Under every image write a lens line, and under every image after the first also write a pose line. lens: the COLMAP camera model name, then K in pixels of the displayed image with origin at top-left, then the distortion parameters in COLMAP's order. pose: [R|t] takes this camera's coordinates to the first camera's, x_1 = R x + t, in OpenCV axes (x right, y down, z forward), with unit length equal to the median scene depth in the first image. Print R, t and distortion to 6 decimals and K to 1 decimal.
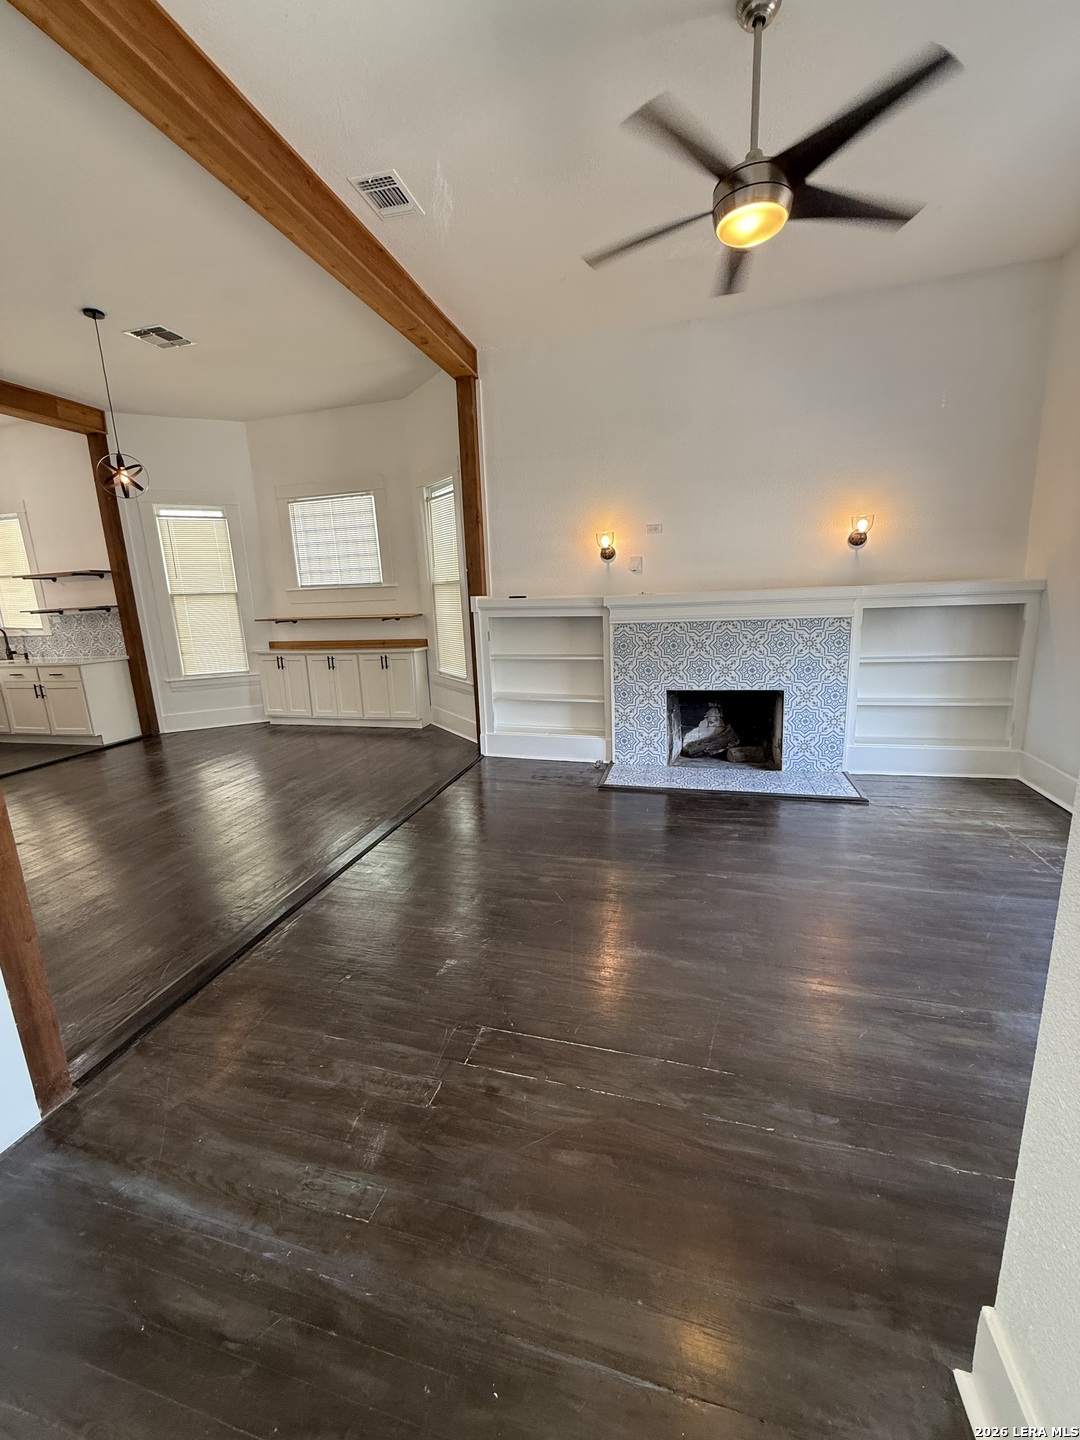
lens RADIAL K [[573.1, 0, 532.1], [0, 573.1, 713.3], [0, 0, 1]] dist [-0.000154, 0.000393]
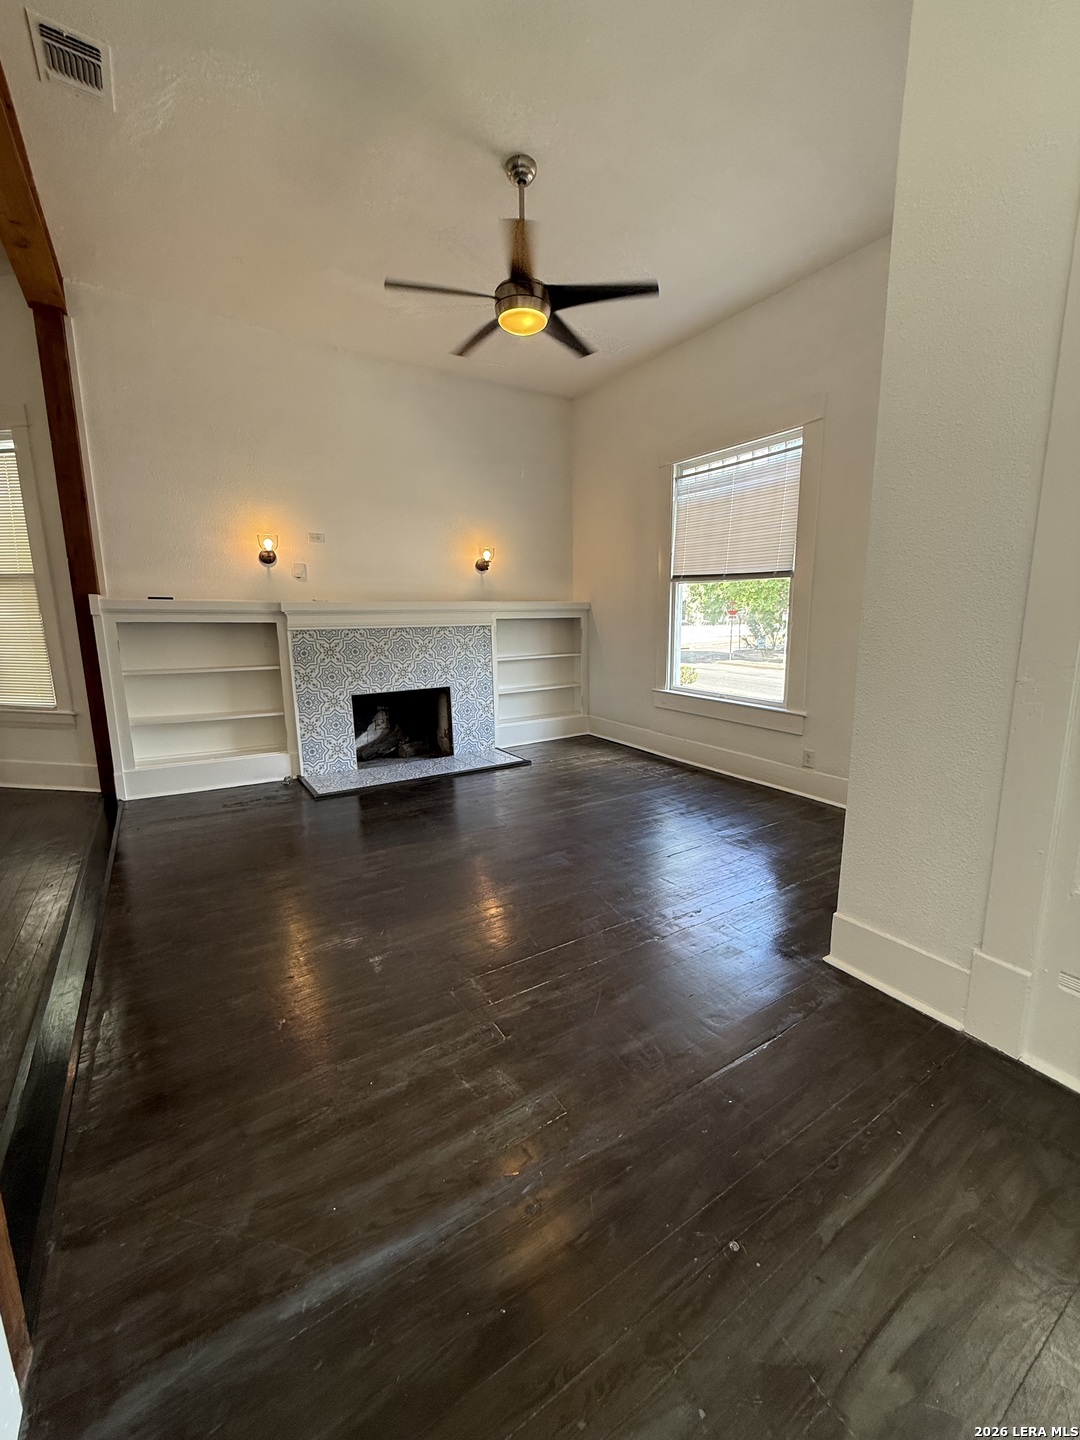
lens RADIAL K [[578.4, 0, 534.9], [0, 578.4, 715.5], [0, 0, 1]] dist [-0.001266, -0.000151]
pose [[0.670378, -0.095084, 0.735902, -0.312953], [0.132672, 0.991134, 0.007203, 0.031937], [-0.730062, 0.092805, 0.677050, 0.062953]]
